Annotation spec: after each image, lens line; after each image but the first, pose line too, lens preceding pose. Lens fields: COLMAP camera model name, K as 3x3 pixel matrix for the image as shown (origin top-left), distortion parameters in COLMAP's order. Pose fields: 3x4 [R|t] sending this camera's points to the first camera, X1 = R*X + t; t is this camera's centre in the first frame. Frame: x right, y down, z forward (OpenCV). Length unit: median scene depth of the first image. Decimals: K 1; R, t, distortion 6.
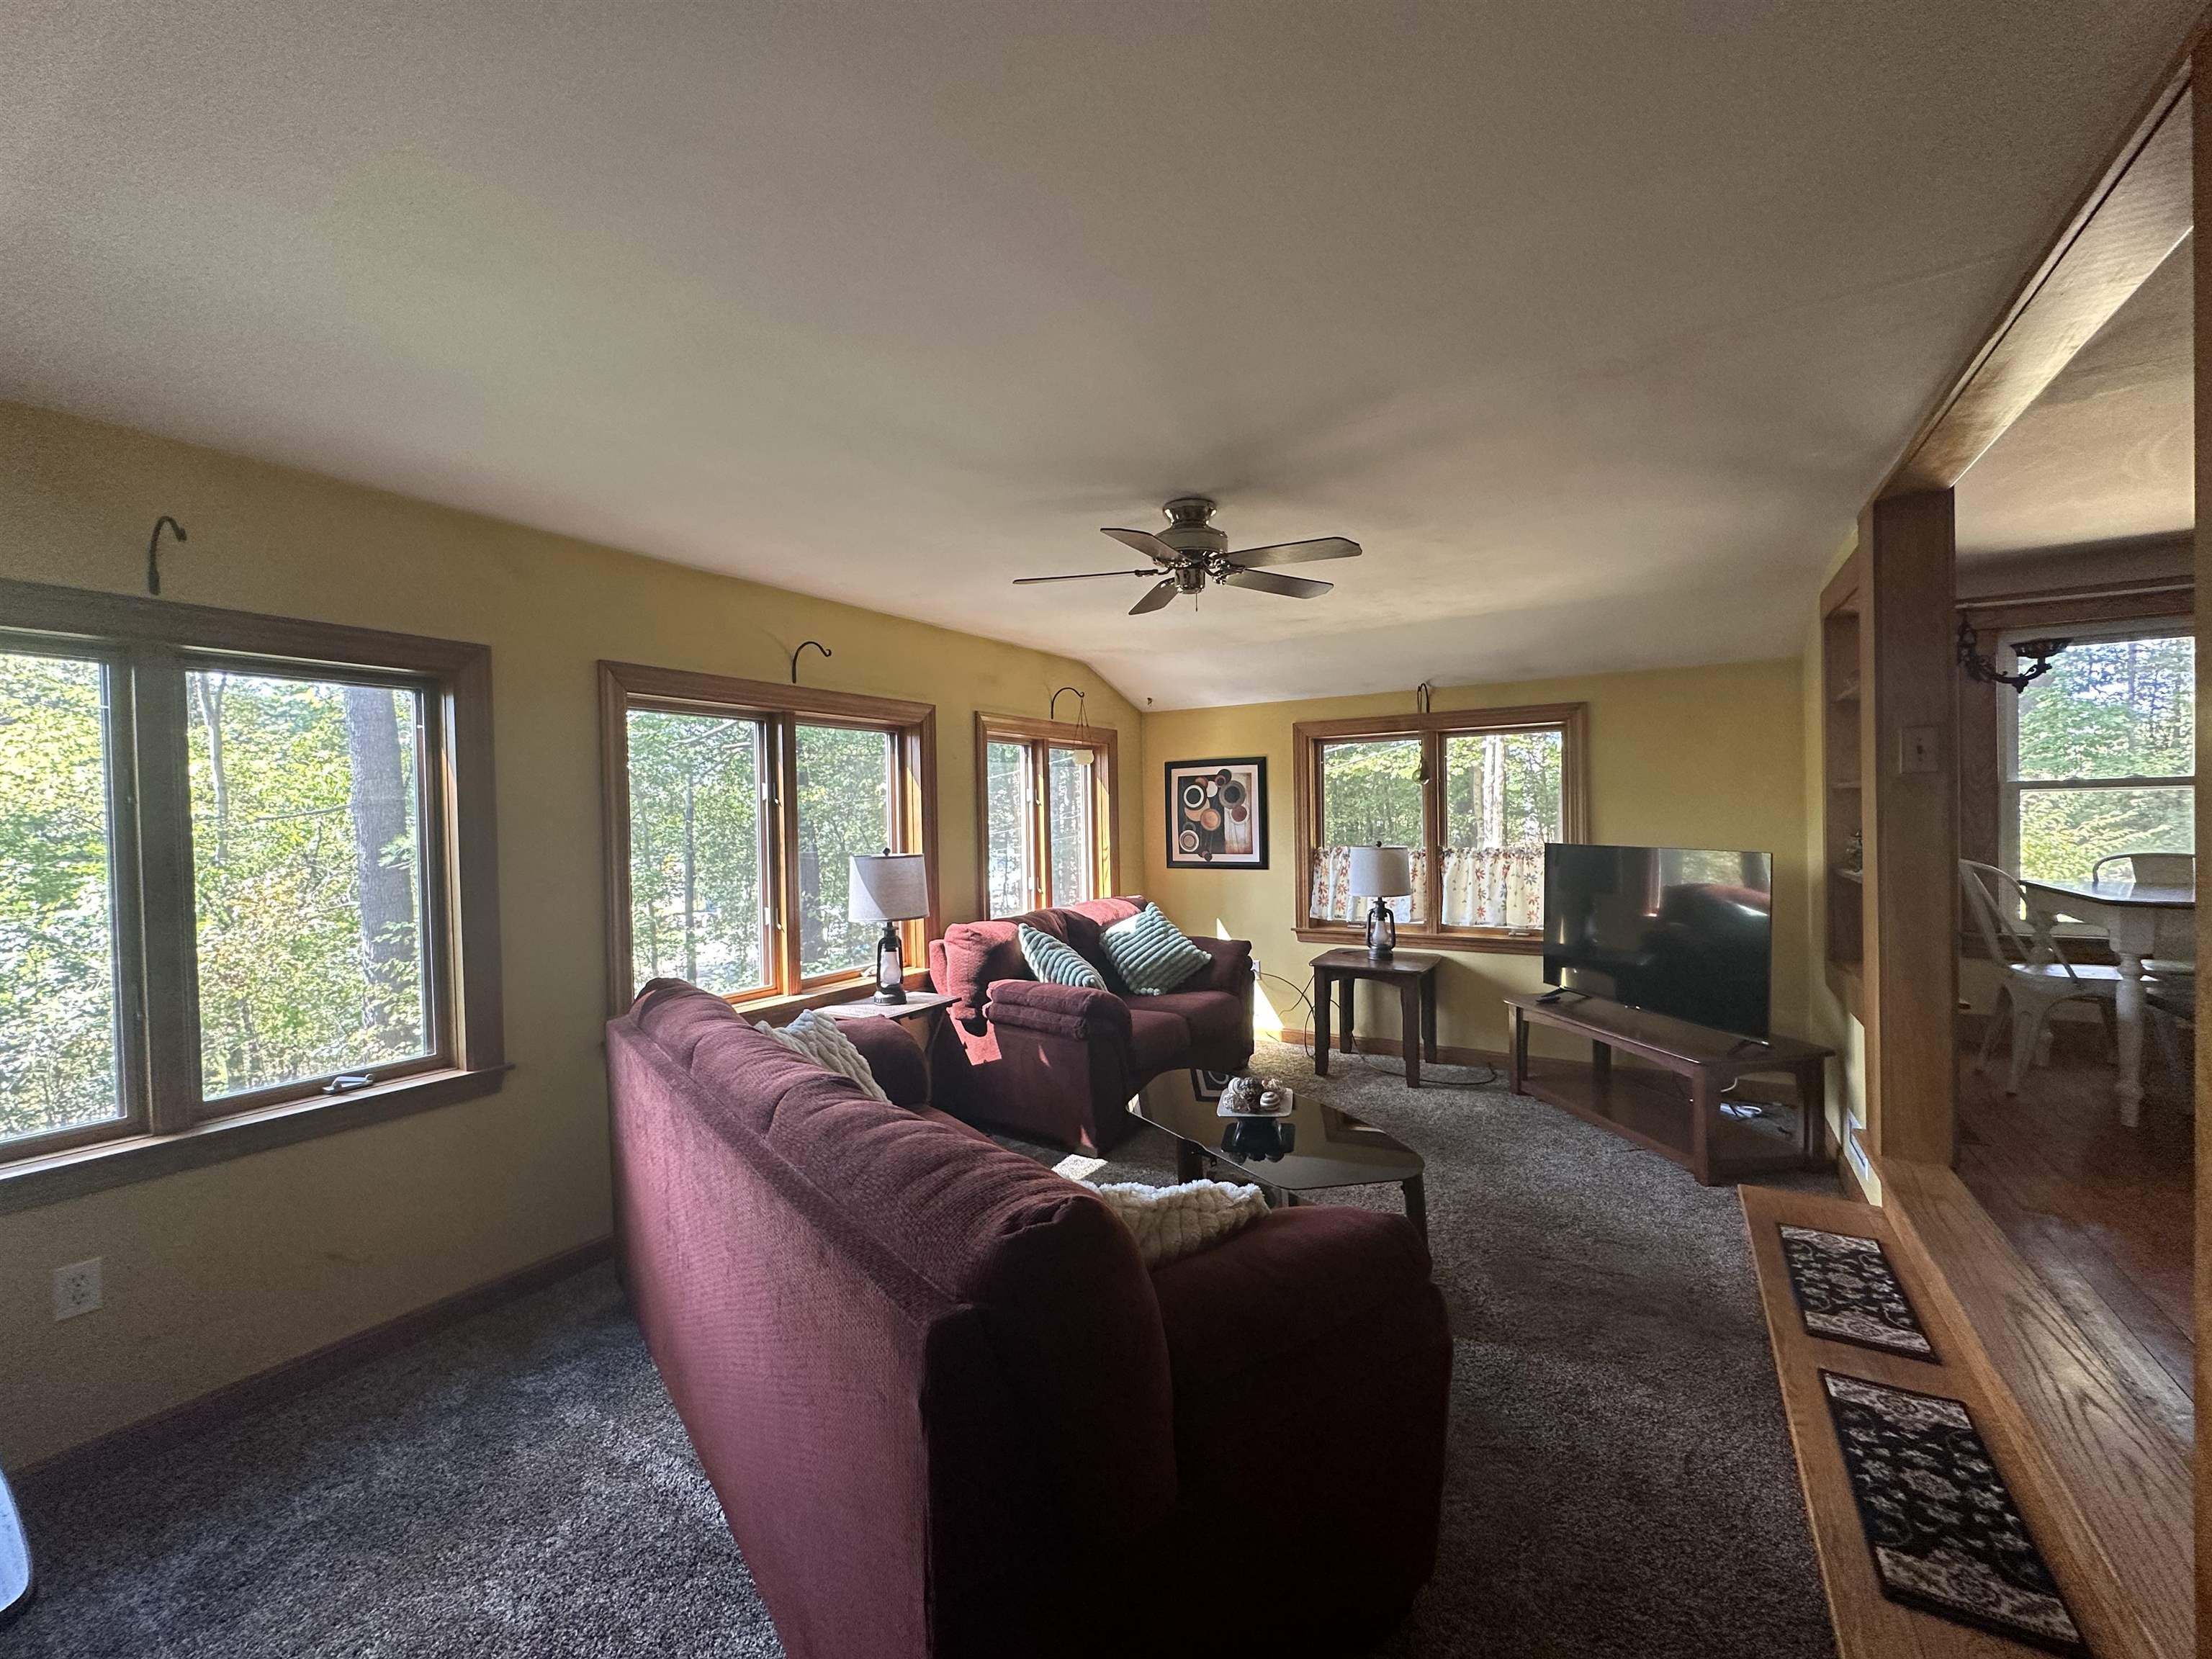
lens RADIAL K [[882.2, 0, 1106.6], [0, 882.2, 829.3], [0, 0, 1]] dist [-0.002468, 0.000588]
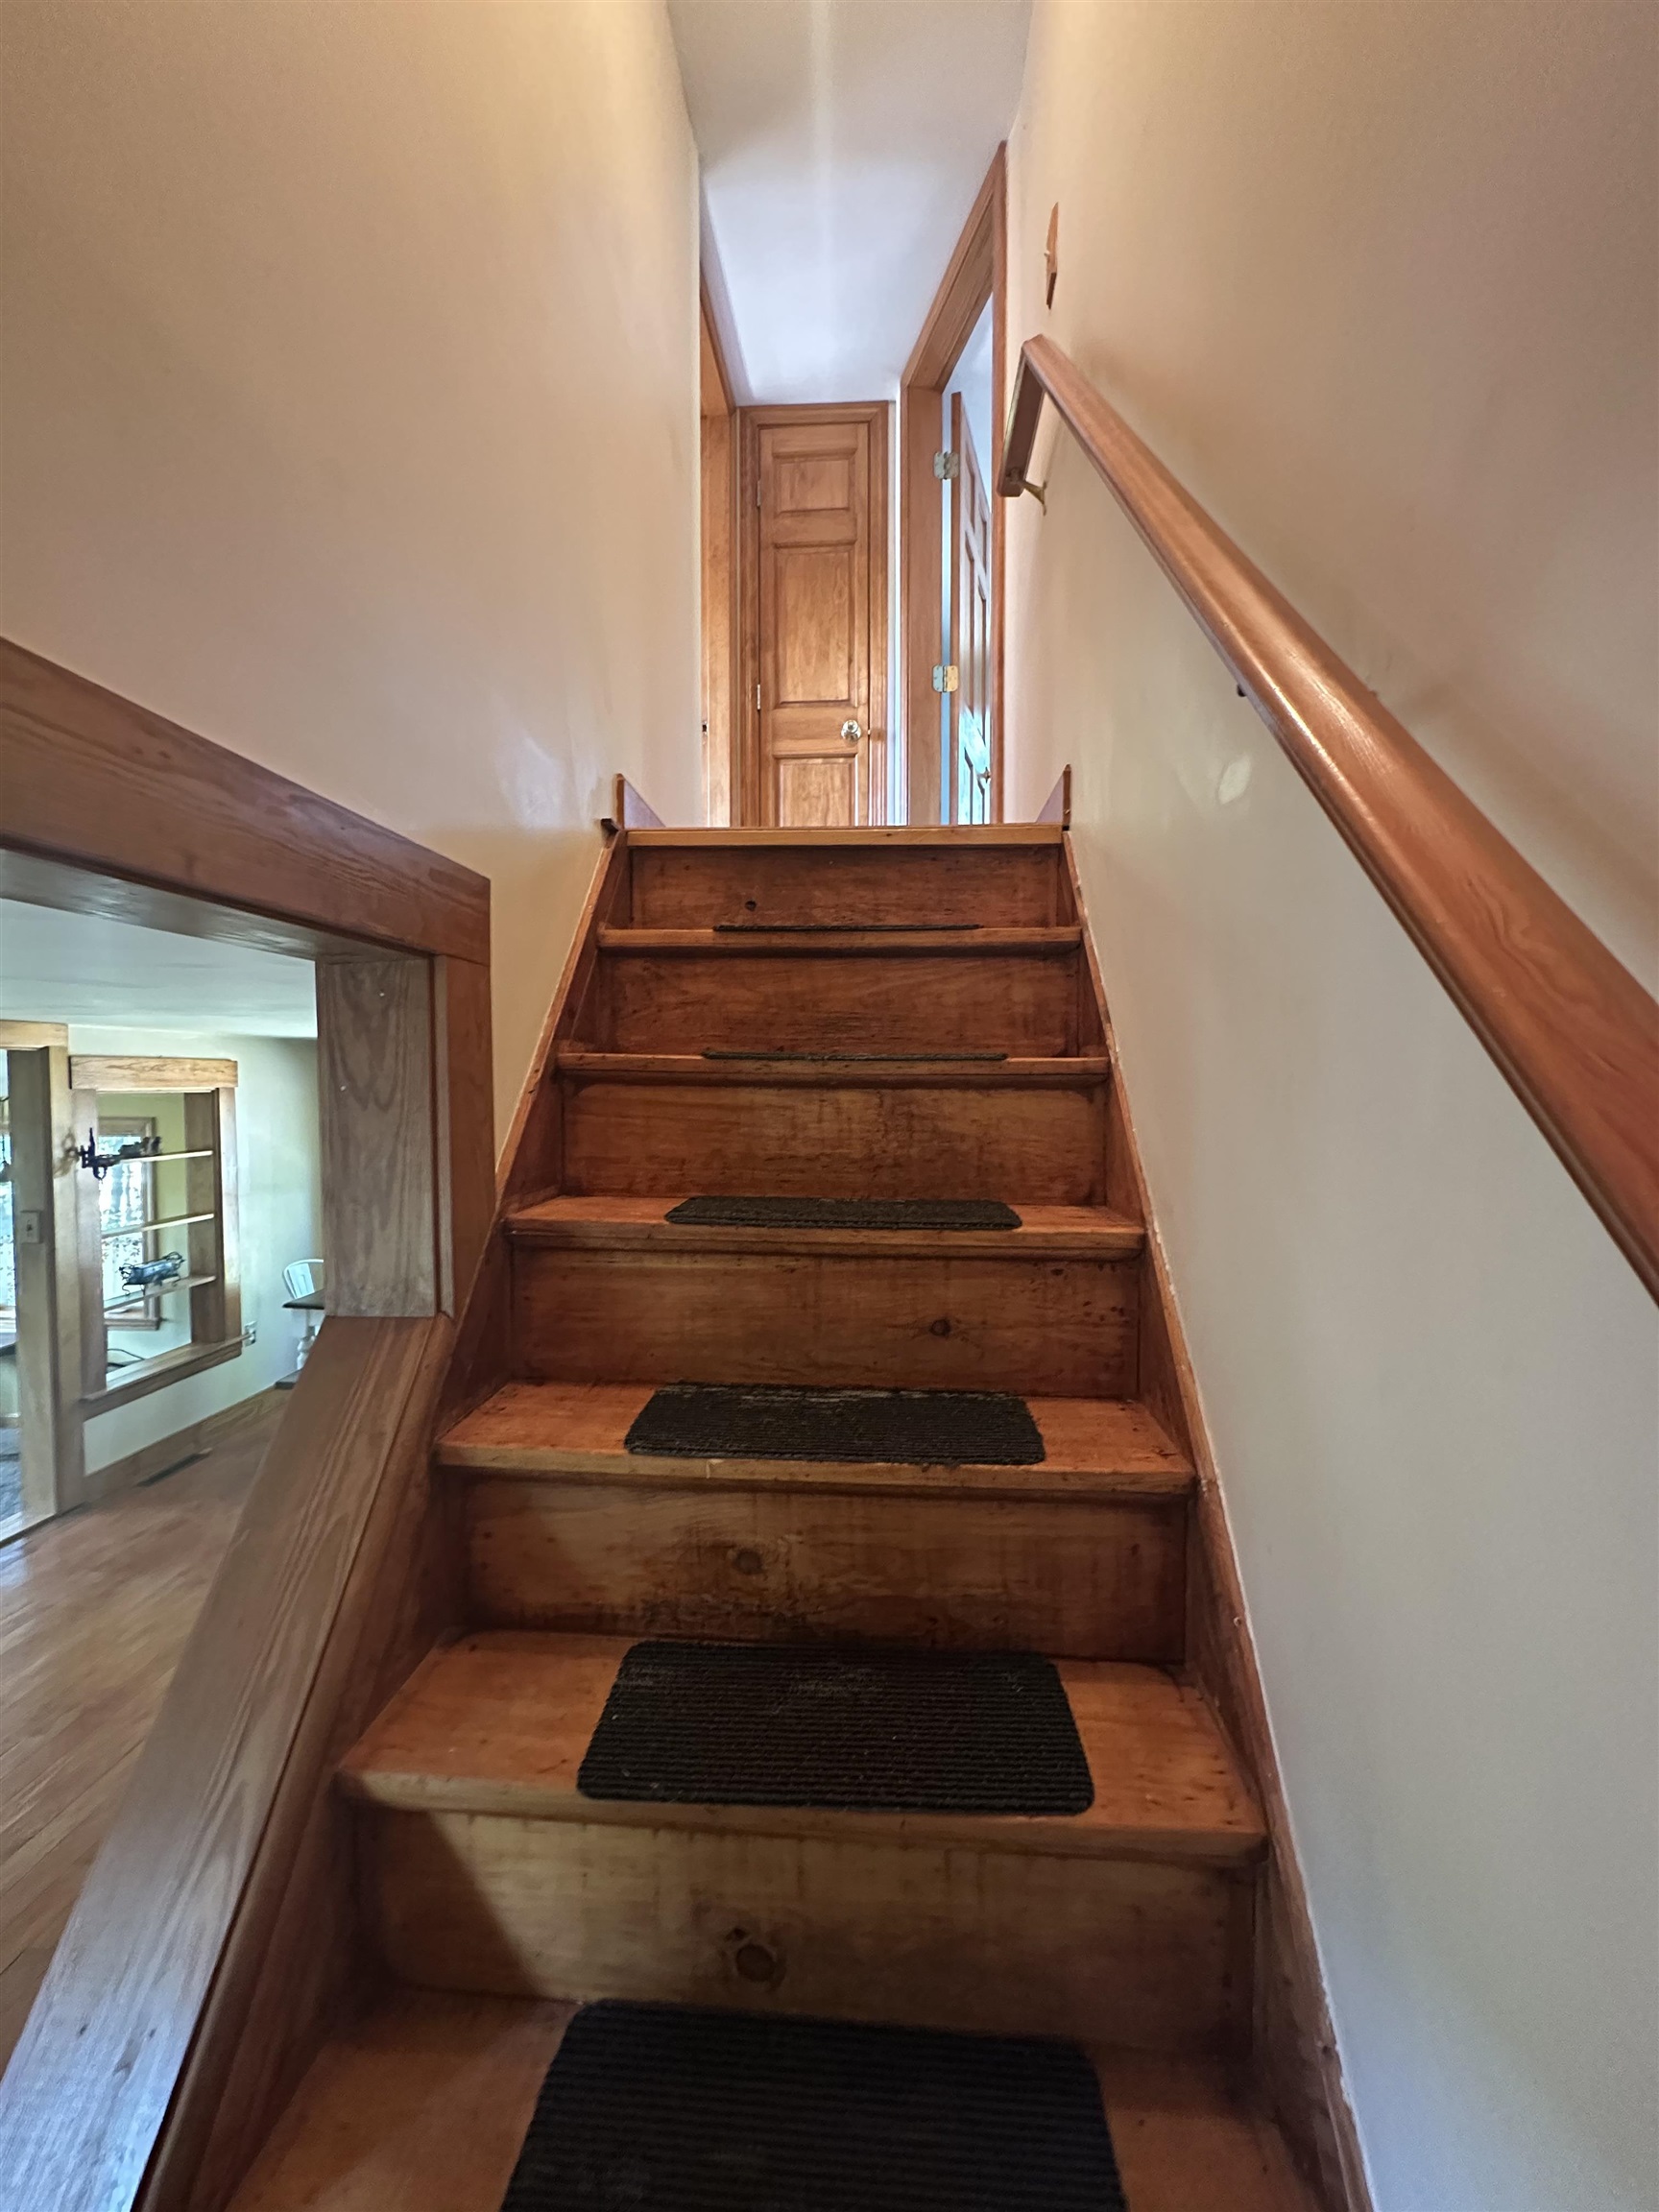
lens RADIAL K [[882.2, 0, 826.1], [0, 882.2, 1108.2], [0, 0, 1]] dist [-0.002468, 0.000588]
pose [[0.884683, 0.006529, 0.466148, 0.810800], [-0.011356, 0.999907, 0.007547, -0.179470], [-0.466055, -0.011970, 0.884675, -0.497352]]
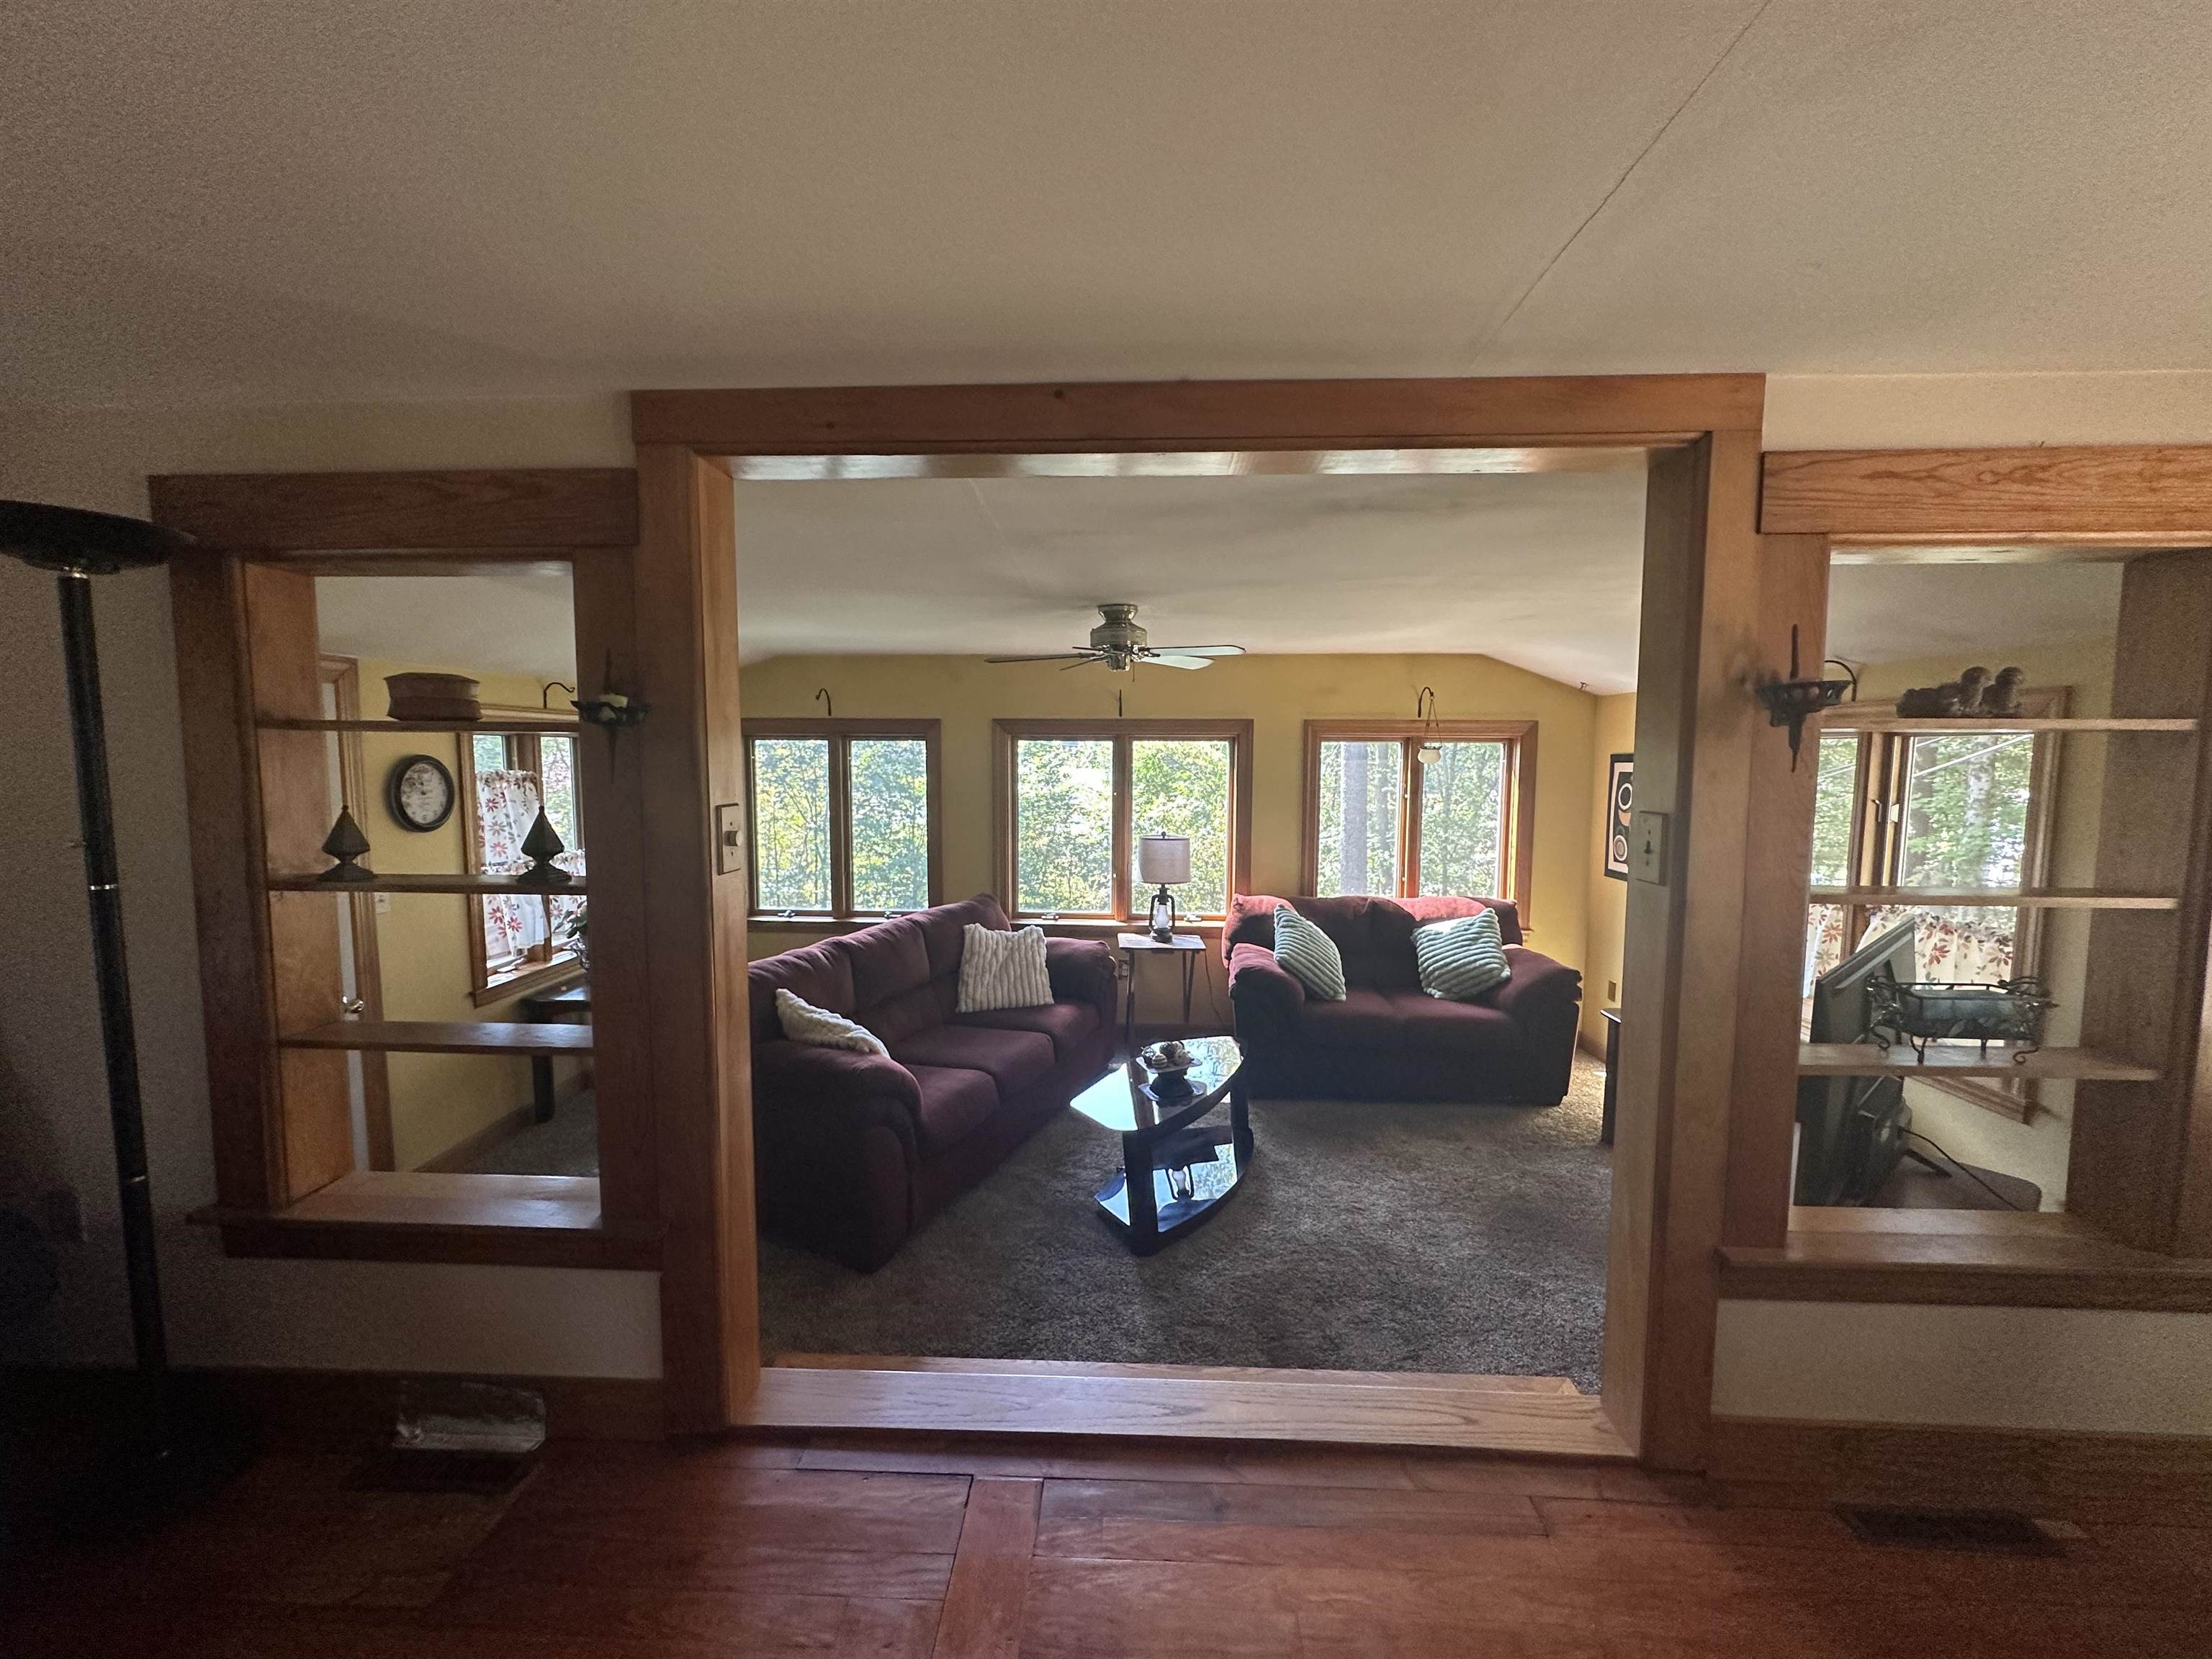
lens RADIAL K [[882.2, 0, 1104.4], [0, 882.2, 828.4], [0, 0, 1]] dist [-0.002468, 0.000588]
pose [[0.492769, 0.093231, -0.865152, 0.751846], [-0.027788, 0.995423, 0.091442, -0.089886], [0.869717, -0.021019, 0.493104, 0.181982]]
